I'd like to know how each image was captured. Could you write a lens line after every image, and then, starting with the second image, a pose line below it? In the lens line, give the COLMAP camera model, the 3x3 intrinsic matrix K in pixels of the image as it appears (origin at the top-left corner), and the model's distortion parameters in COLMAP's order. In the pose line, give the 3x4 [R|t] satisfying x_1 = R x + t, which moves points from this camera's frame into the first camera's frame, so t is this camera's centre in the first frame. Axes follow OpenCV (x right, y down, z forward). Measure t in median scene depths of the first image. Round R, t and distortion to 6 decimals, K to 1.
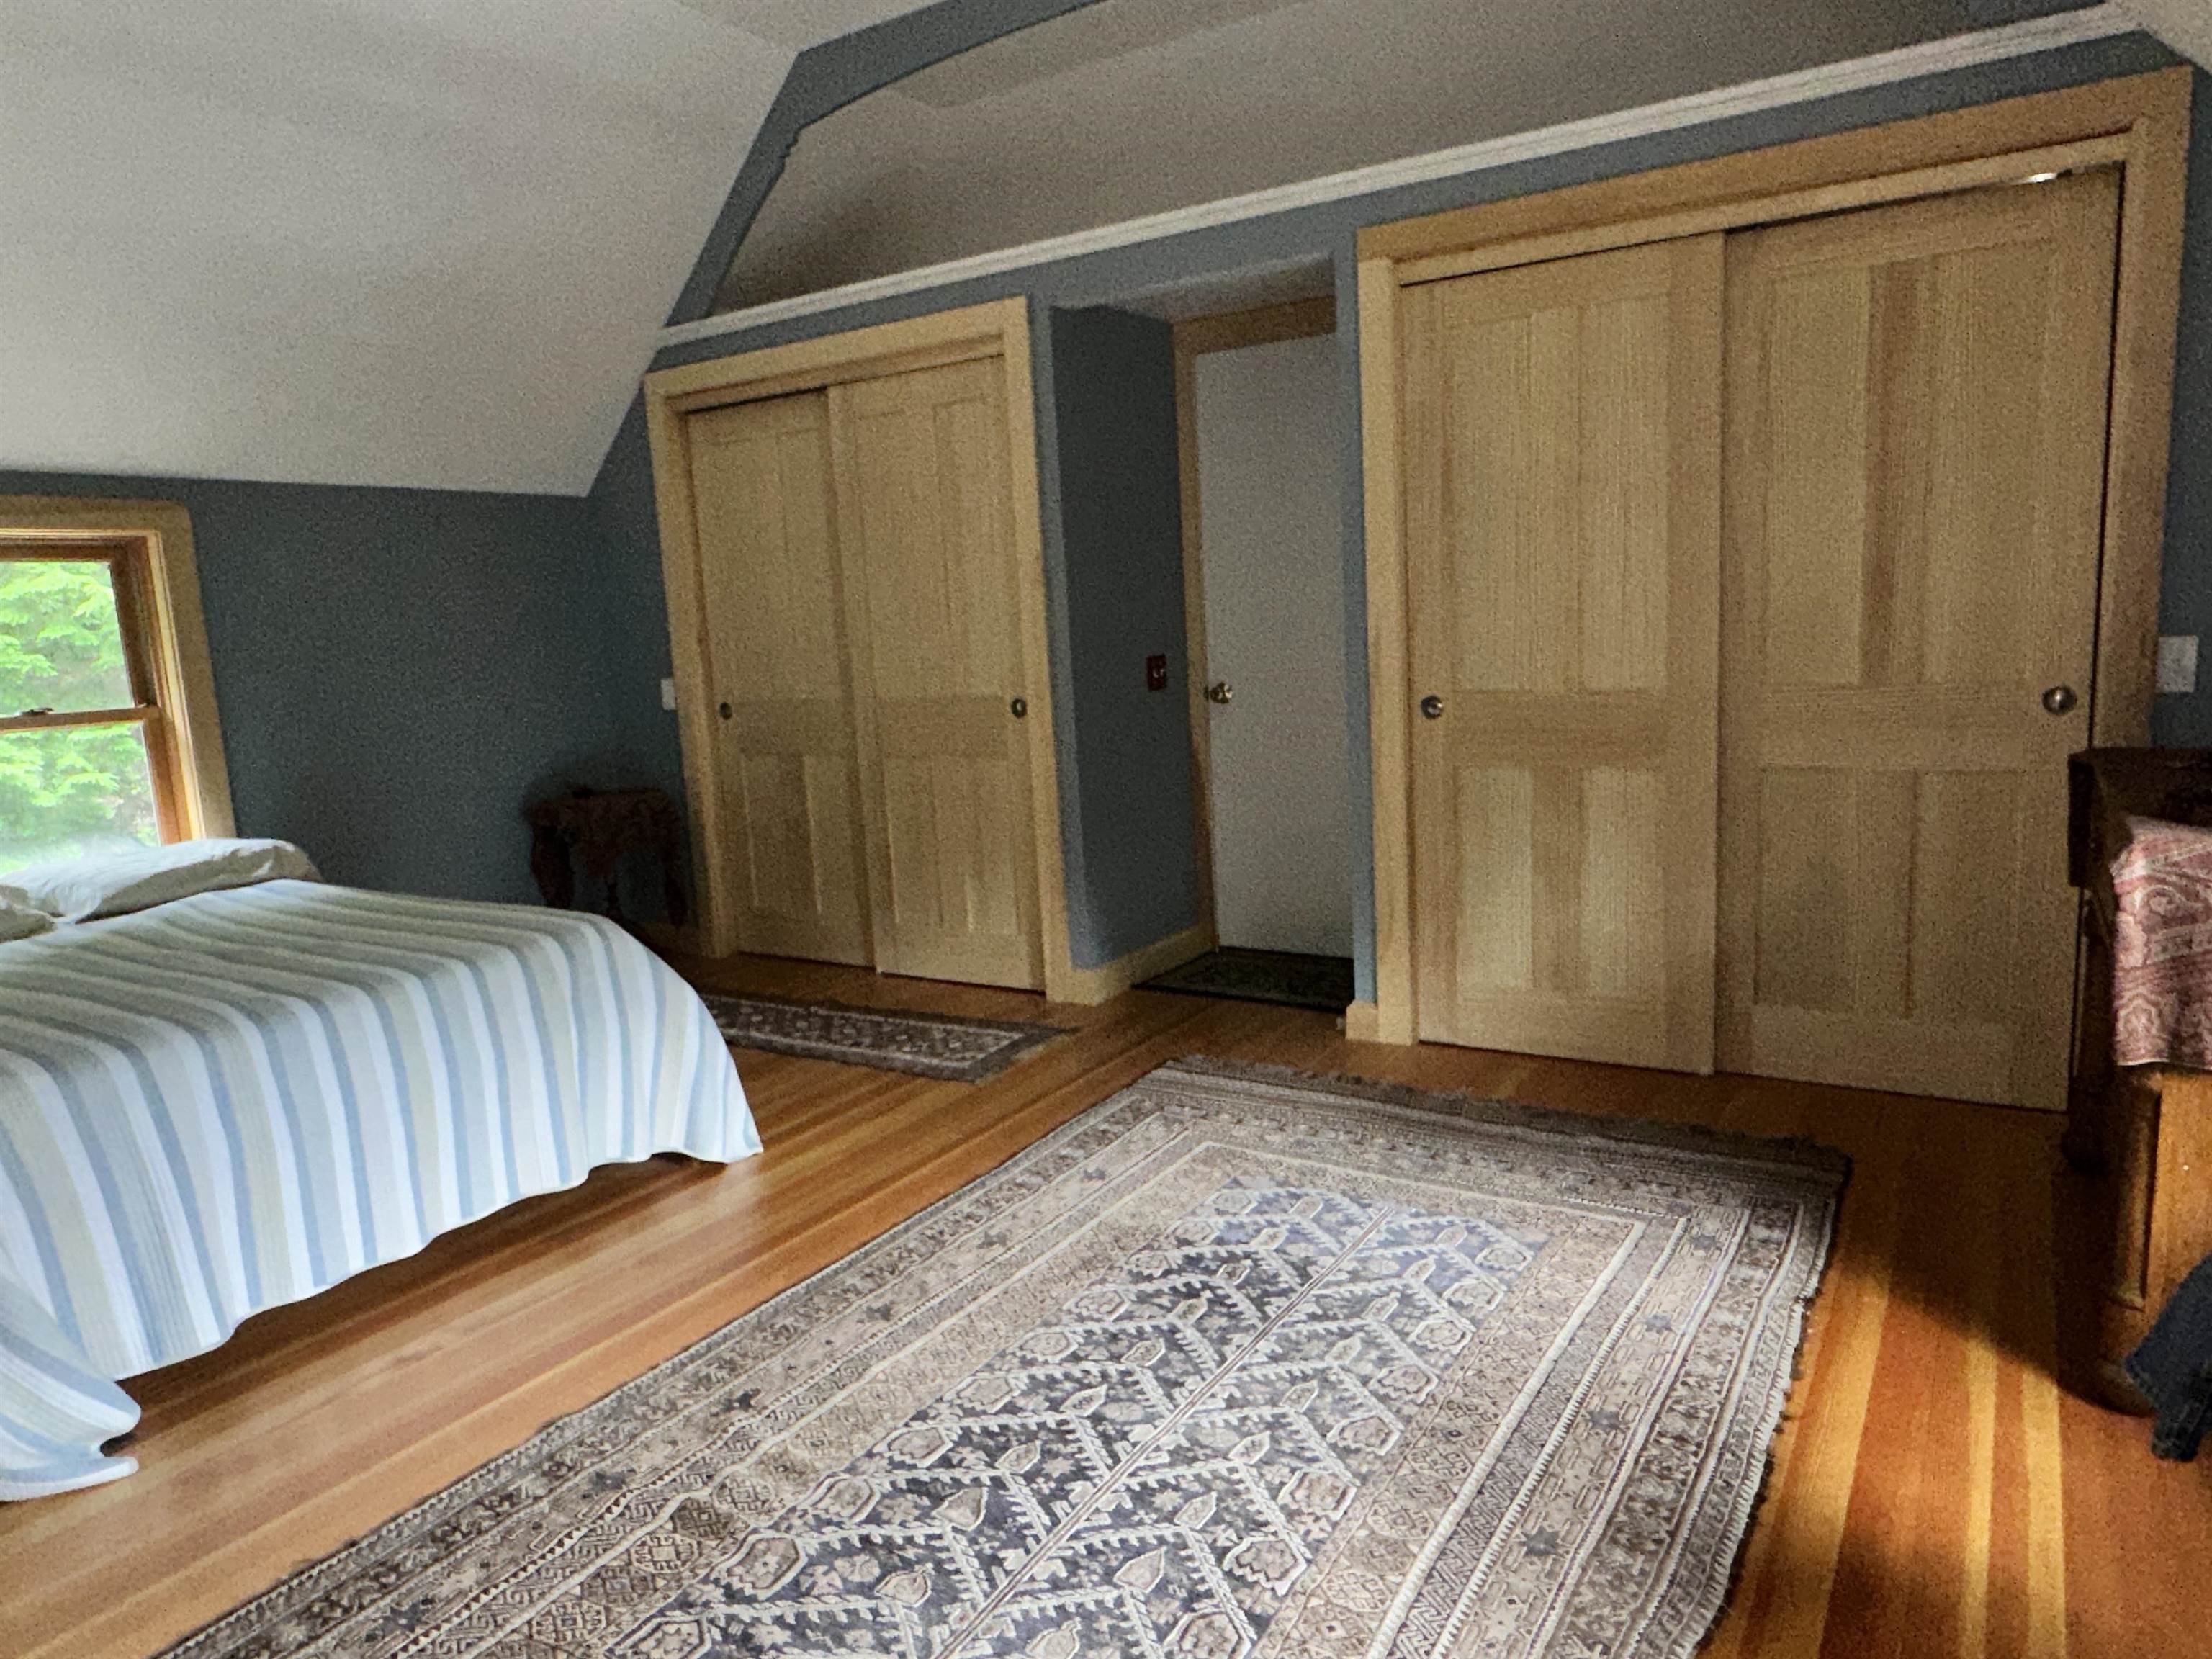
lens RADIAL K [[1421.8, 0, 1100.5], [0, 1421.8, 831.5], [0, 0, 1]] dist [-0.003877, 0.002643]
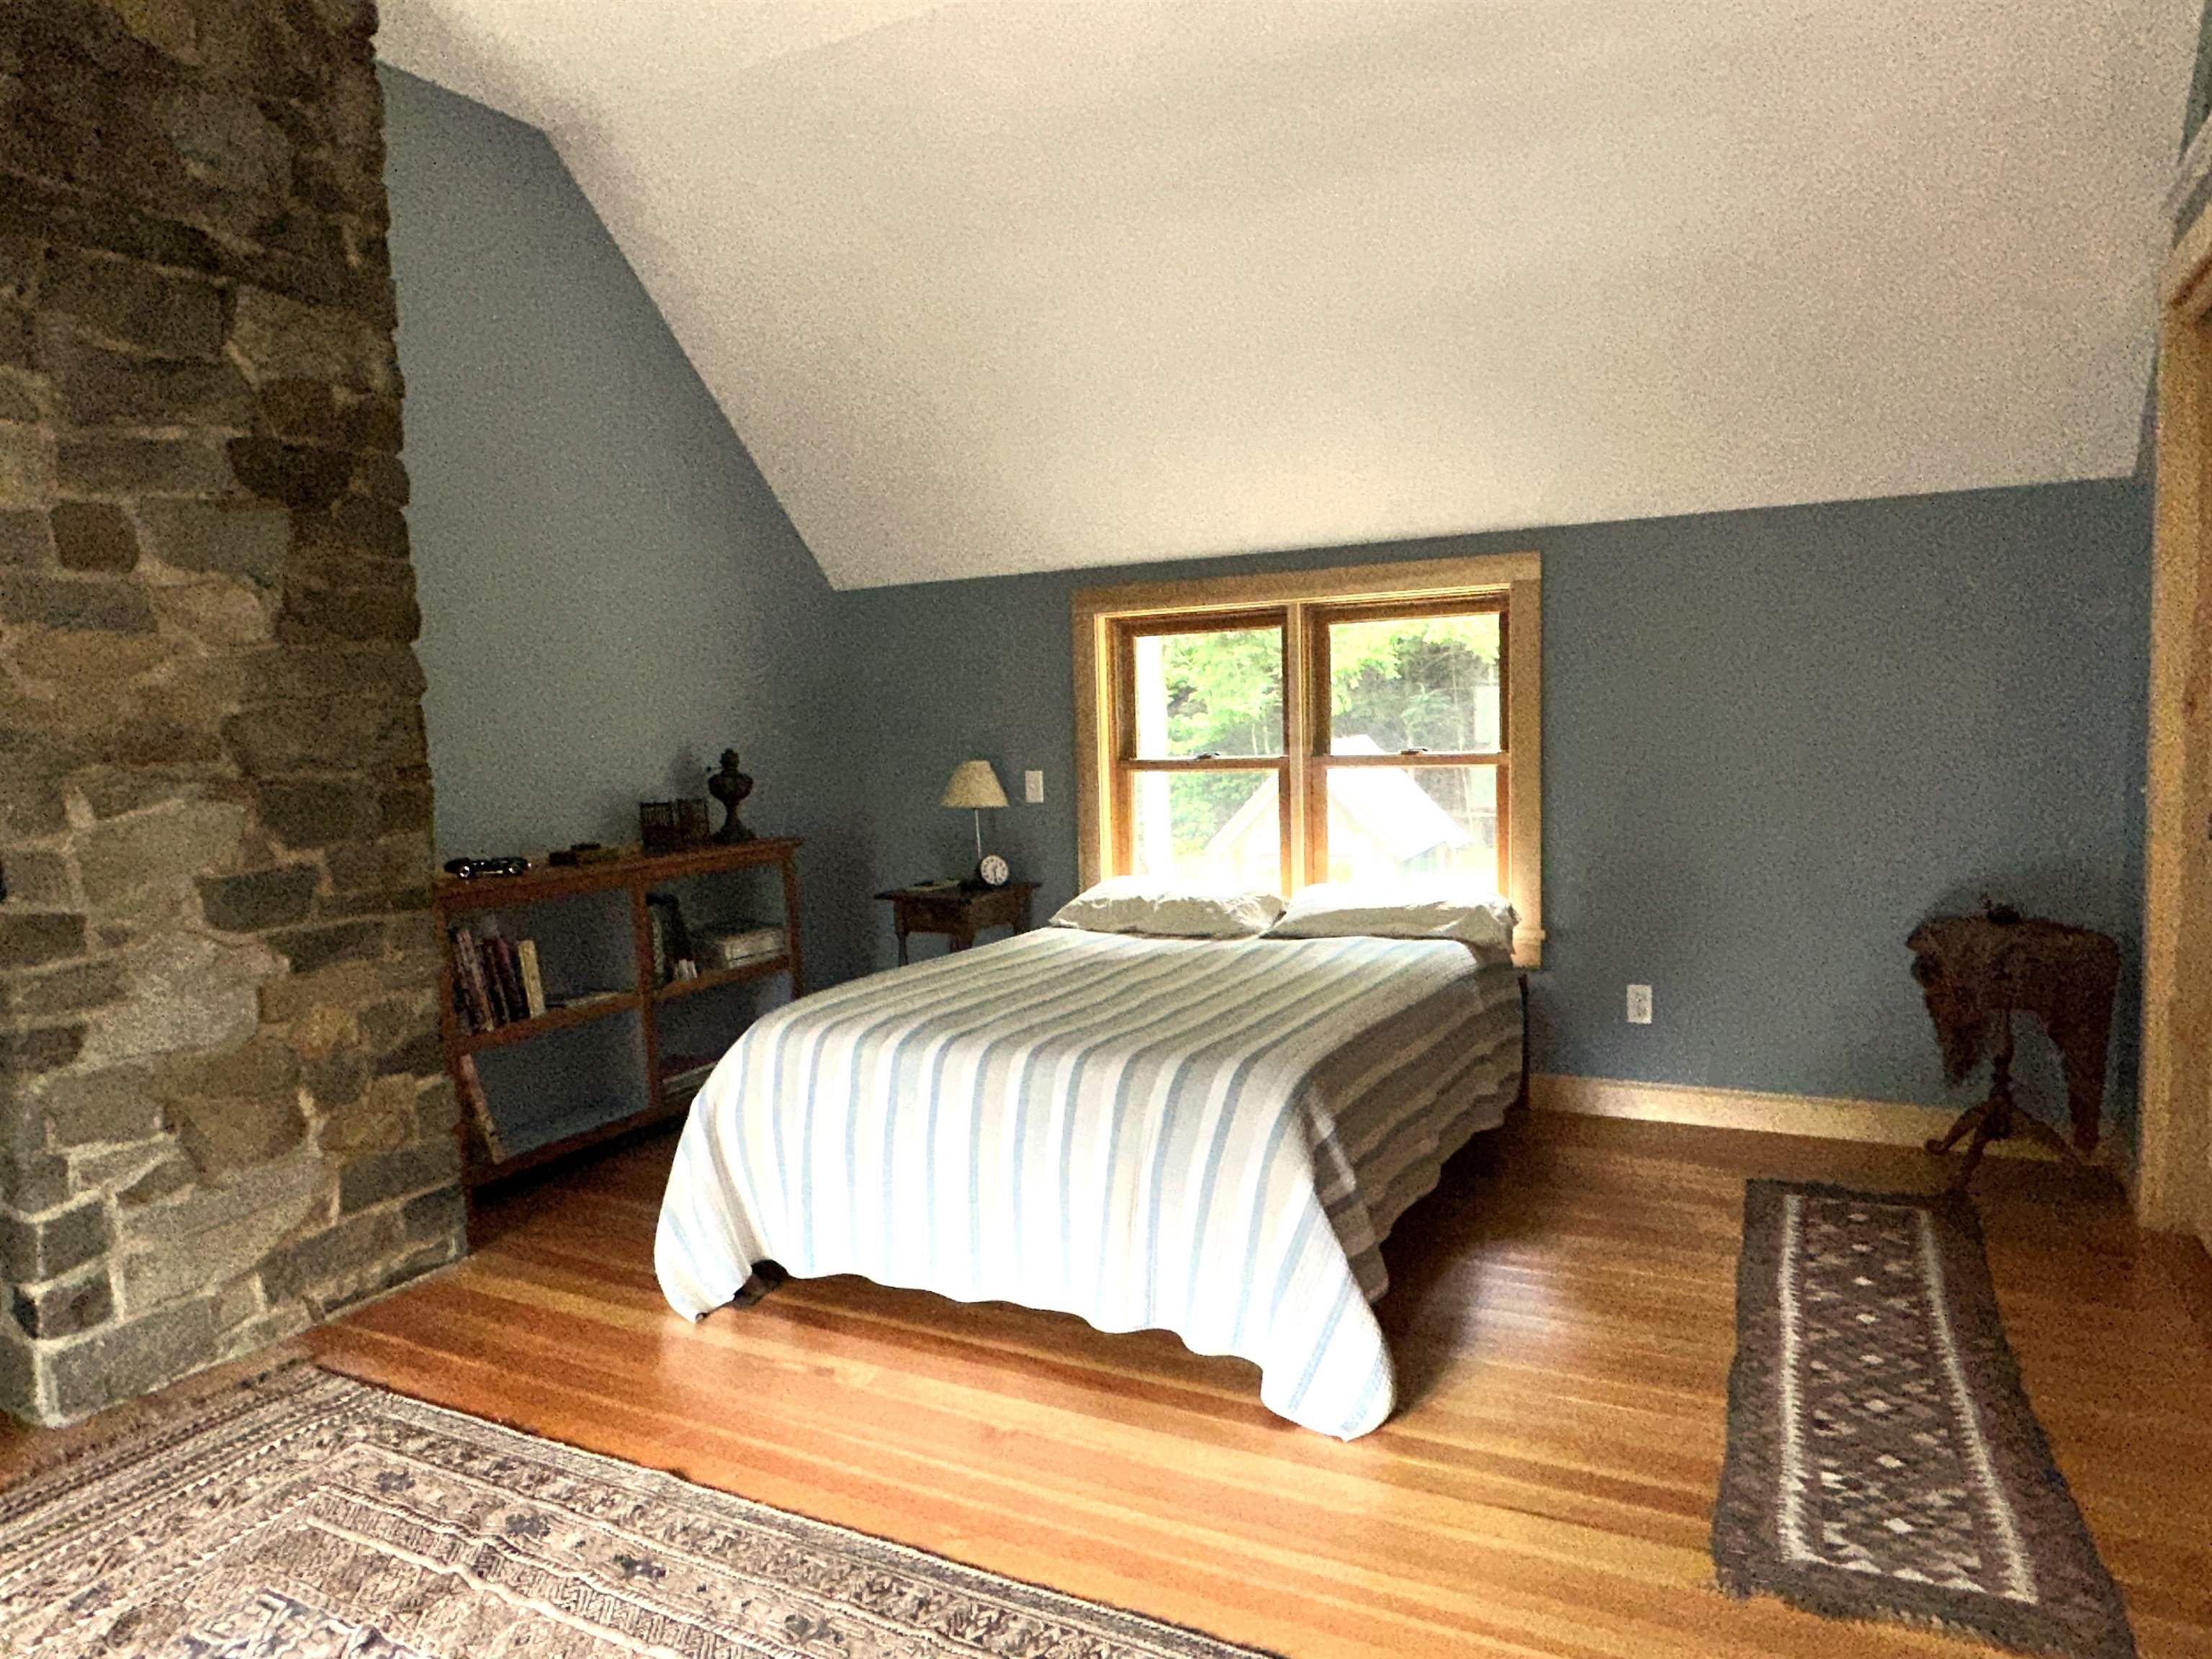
lens RADIAL K [[1421.8, 0, 1101.4], [0, 1421.8, 827.9], [0, 0, 1]] dist [-0.003877, 0.002643]
pose [[0.086549, 0.125265, -0.988341, 0.360372], [-0.124247, 0.985675, 0.114047, -0.124953], [0.988470, 0.112928, 0.100873, 0.661099]]
